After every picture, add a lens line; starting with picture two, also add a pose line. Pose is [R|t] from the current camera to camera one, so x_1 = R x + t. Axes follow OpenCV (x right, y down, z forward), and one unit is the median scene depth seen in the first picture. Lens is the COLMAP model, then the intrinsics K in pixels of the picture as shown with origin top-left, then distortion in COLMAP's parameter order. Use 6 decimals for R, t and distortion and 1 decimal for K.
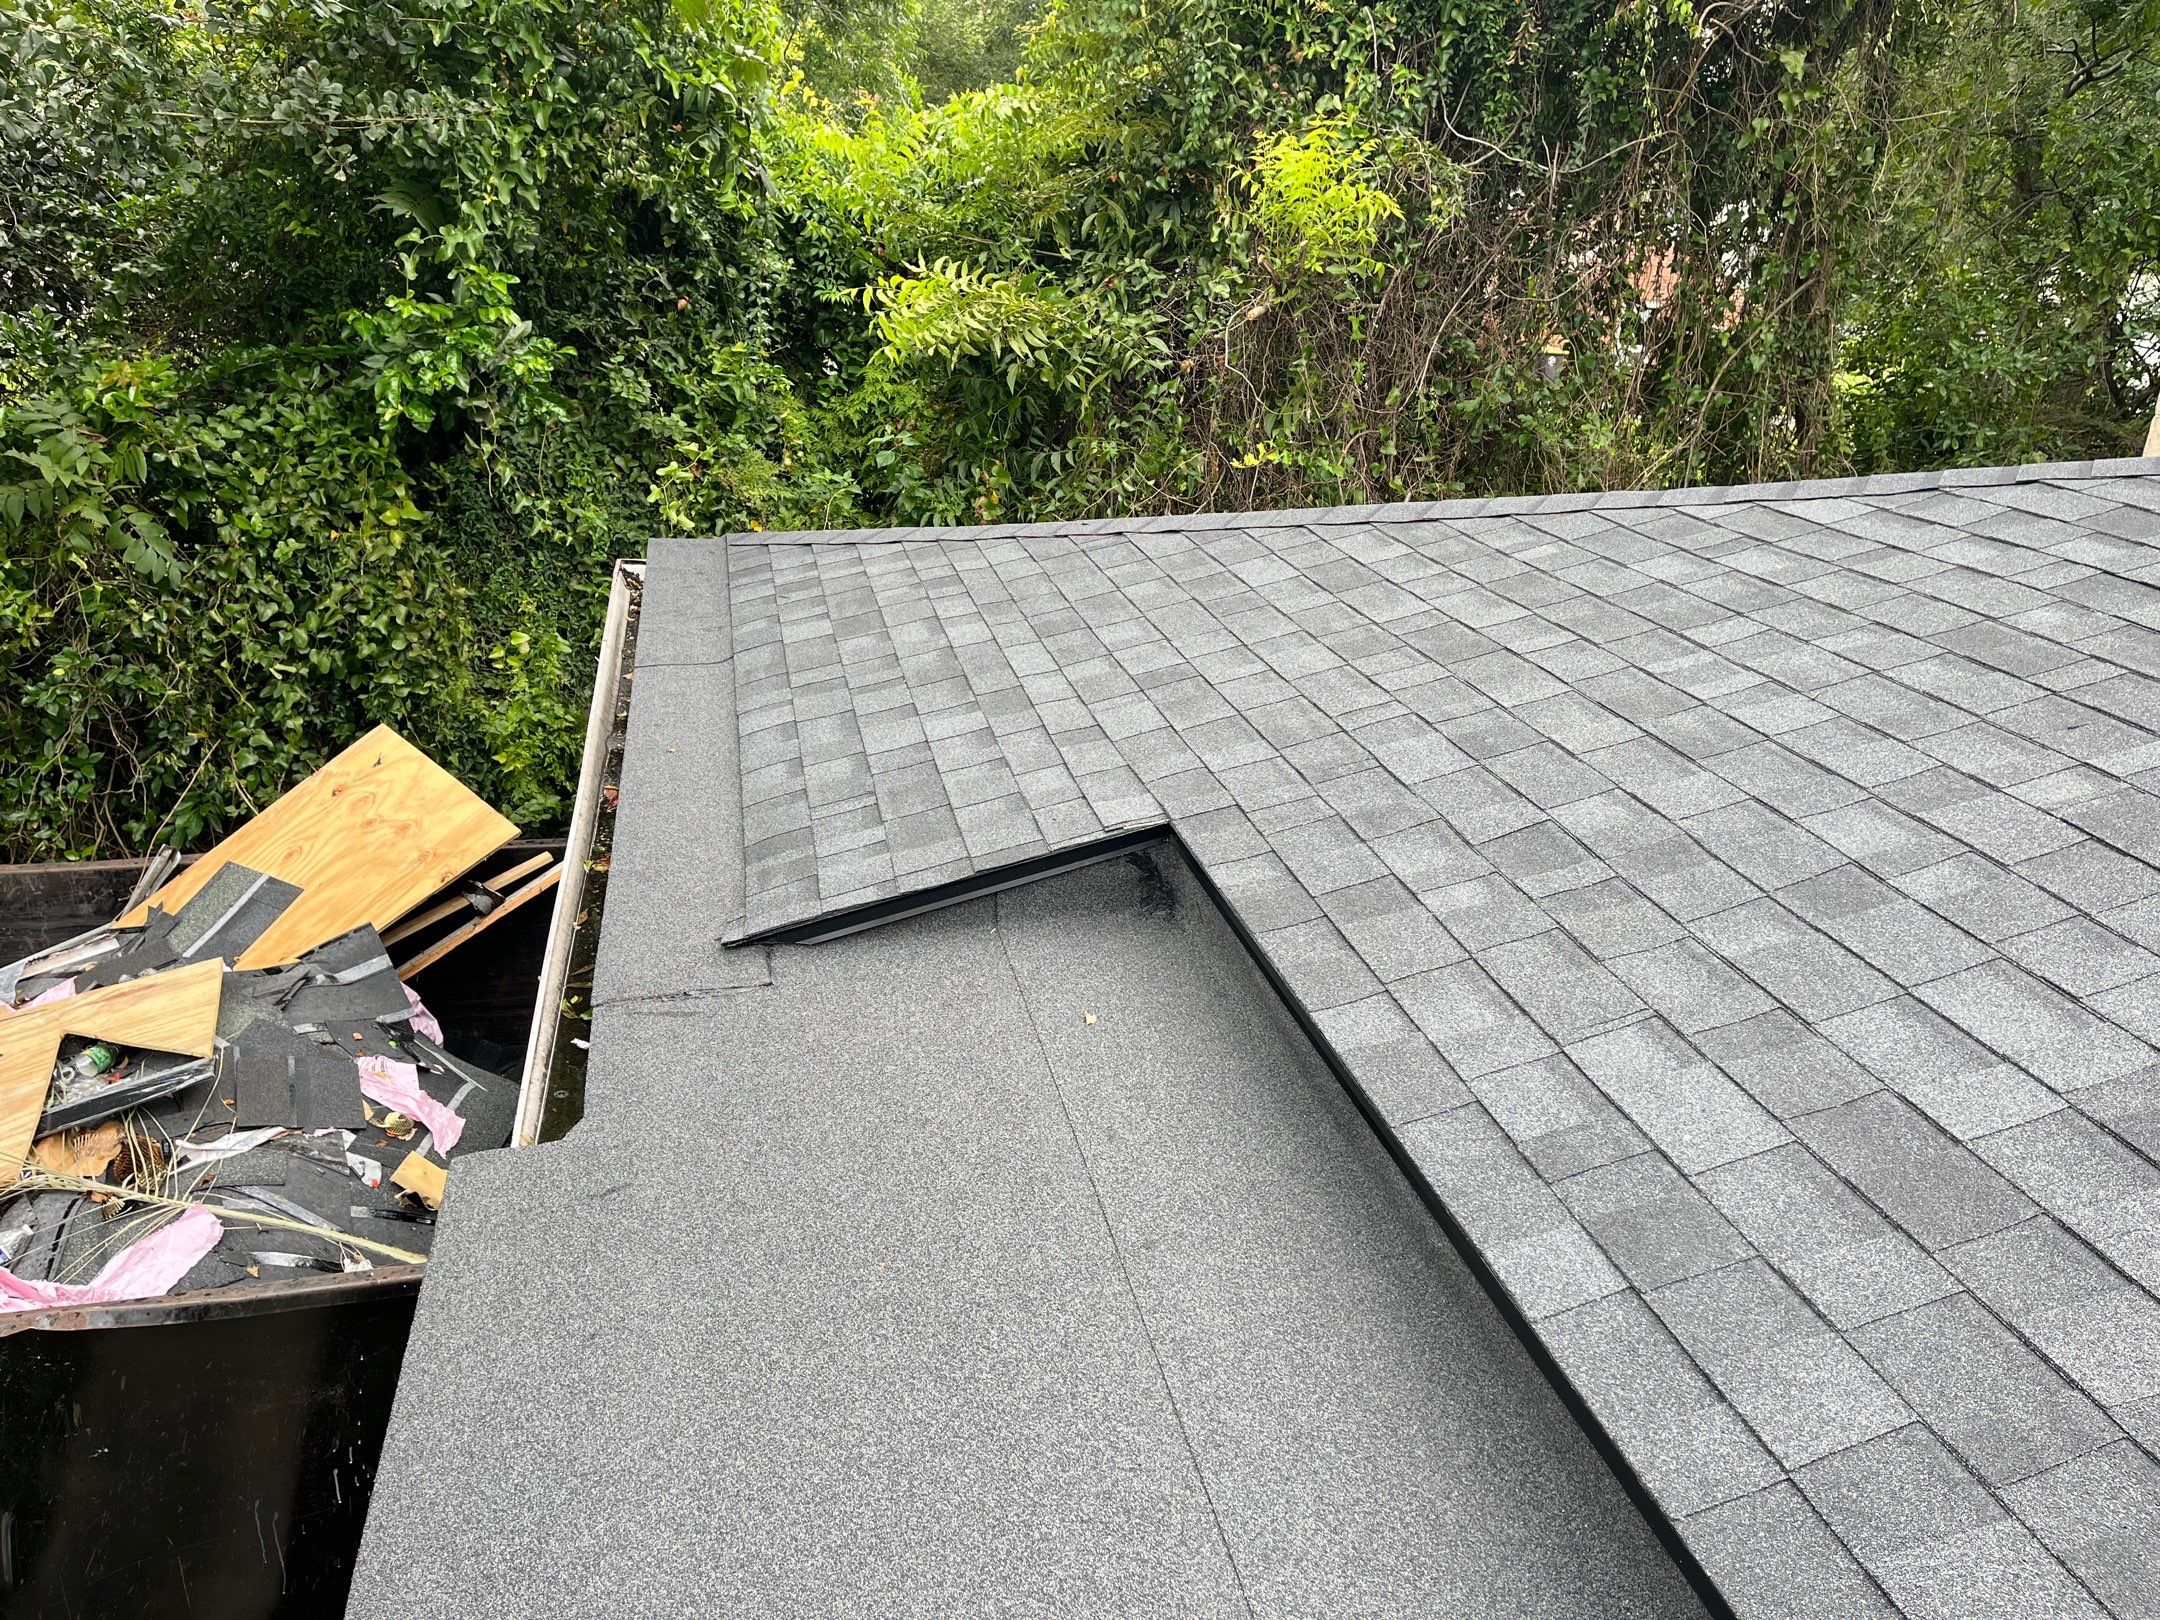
lens RADIAL K [[1697.0, 0, 1080.0], [0, 1697.0, 810.0], [0, 0, 1]] dist [0.108506, -0.186980]
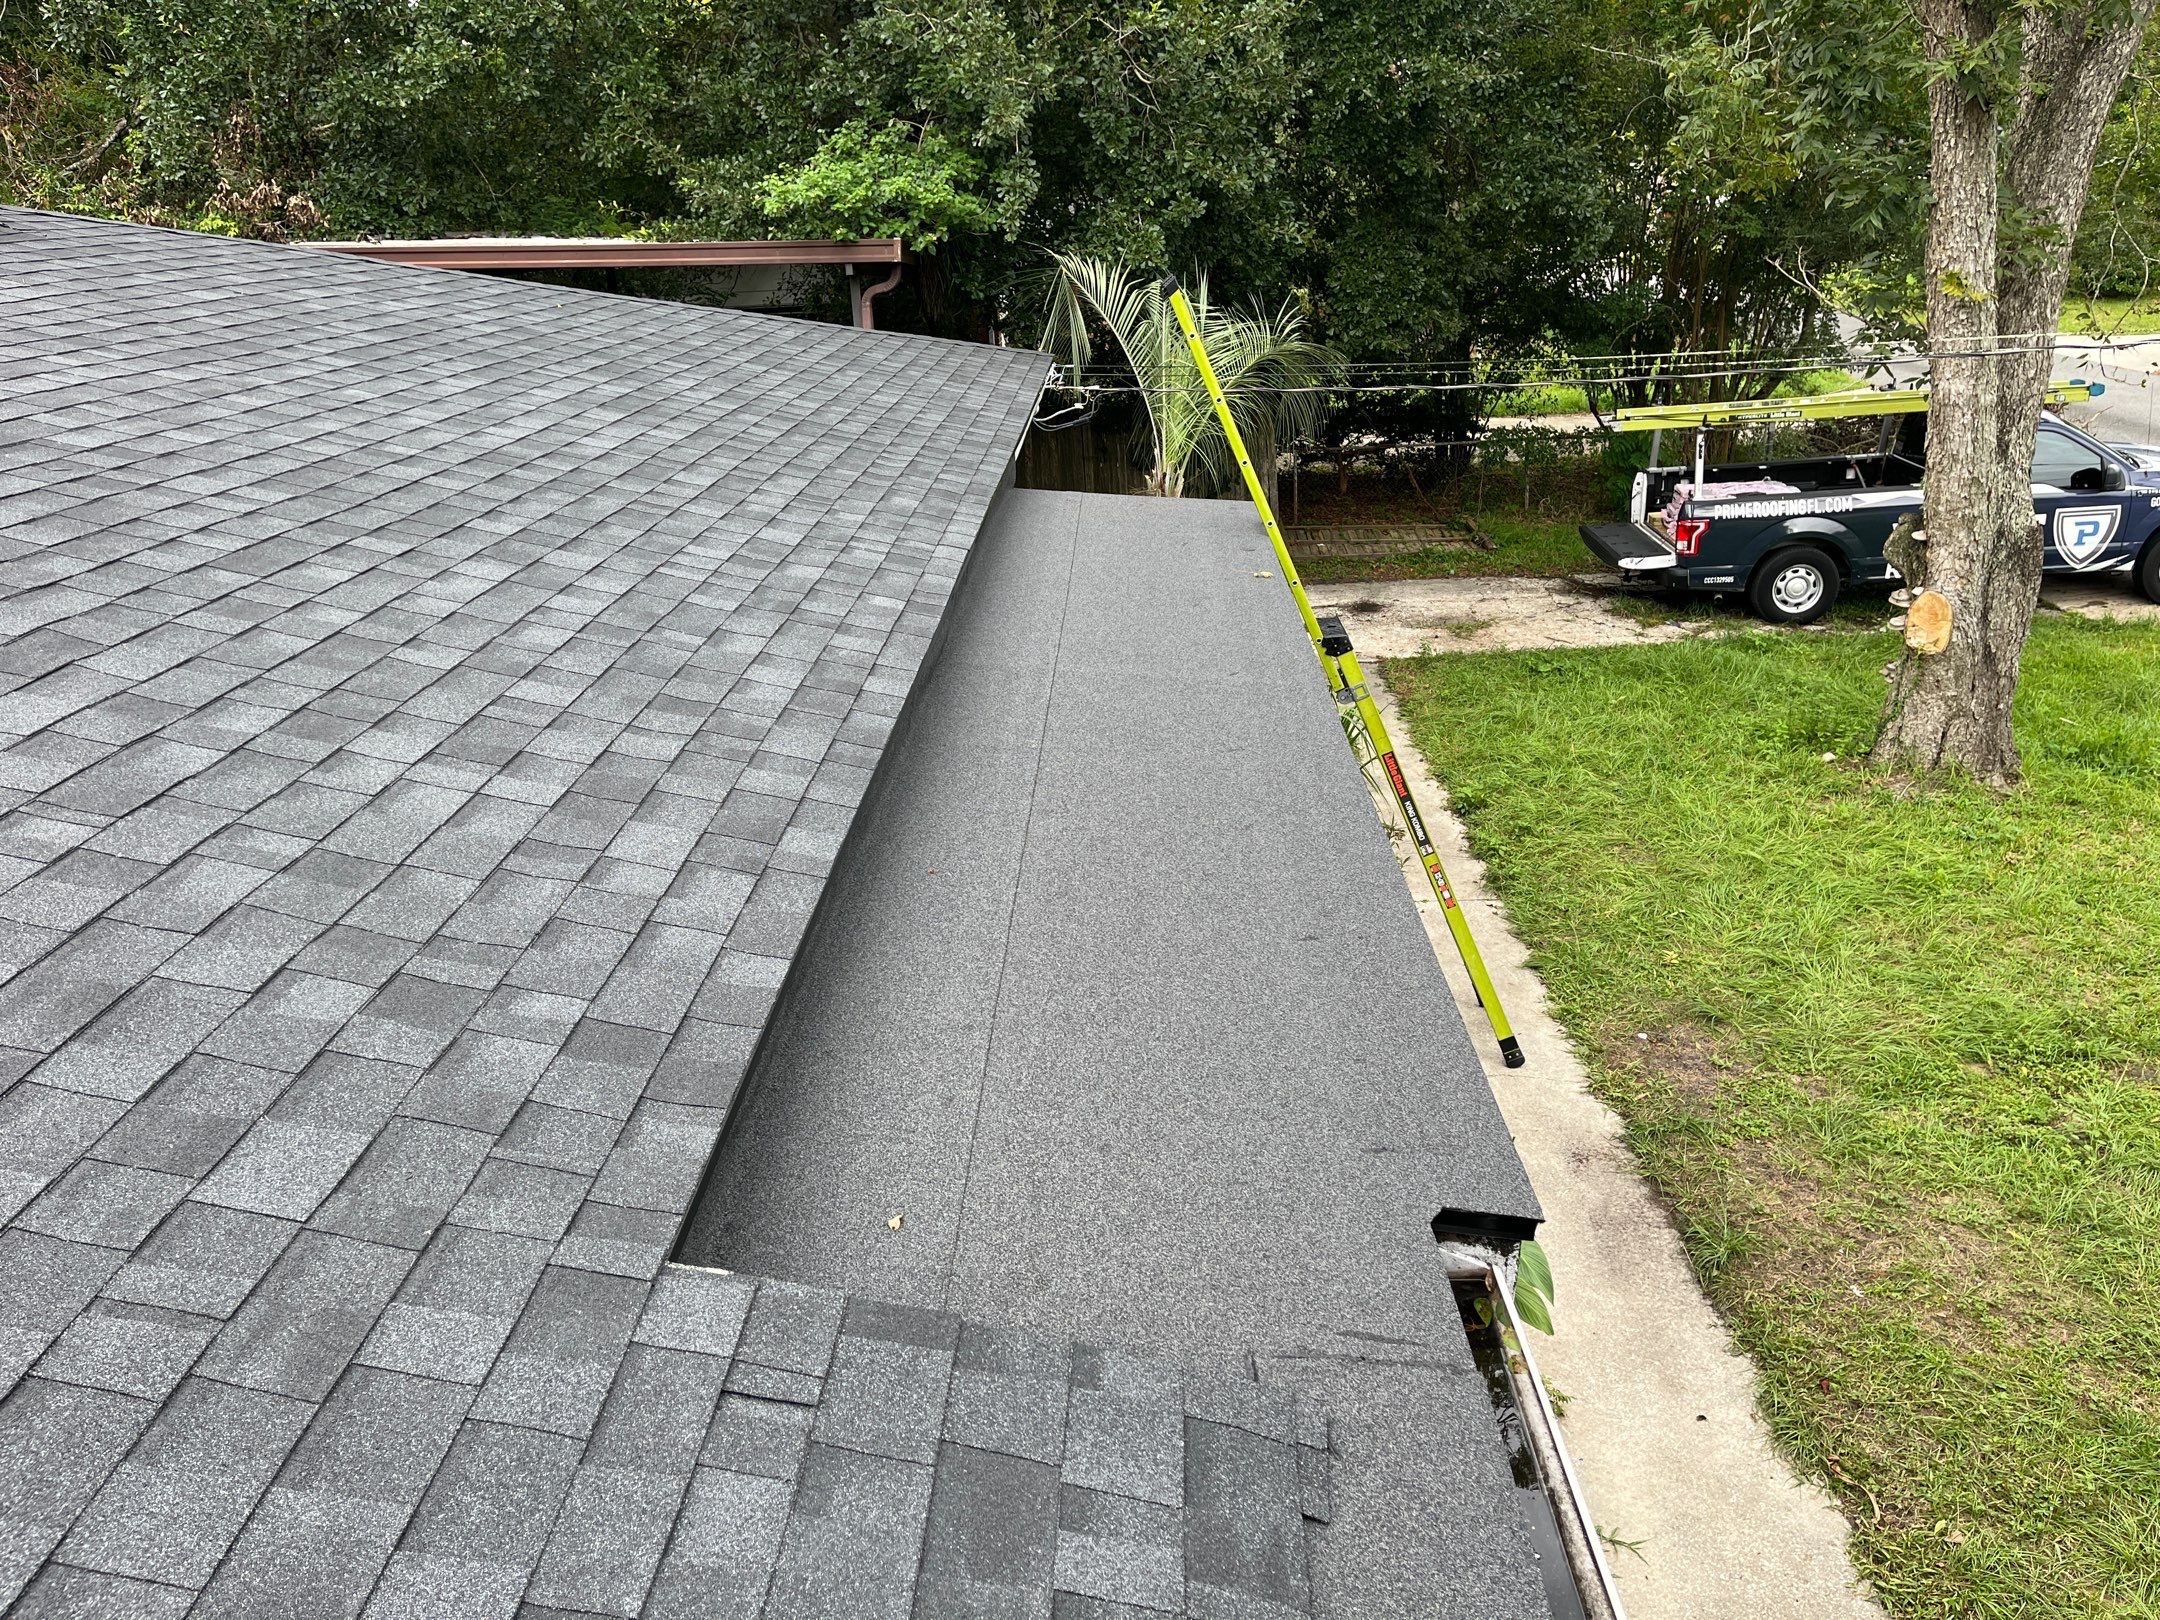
lens RADIAL K [[1697.0, 0, 1080.0], [0, 1697.0, 810.0], [0, 0, 1]] dist [0.108506, -0.186980]
pose [[-0.970898, -0.092980, 0.220707, -0.305635], [0.078713, 0.746475, 0.660742, -0.716919], [-0.226188, 0.658886, -0.717432, 1.702036]]
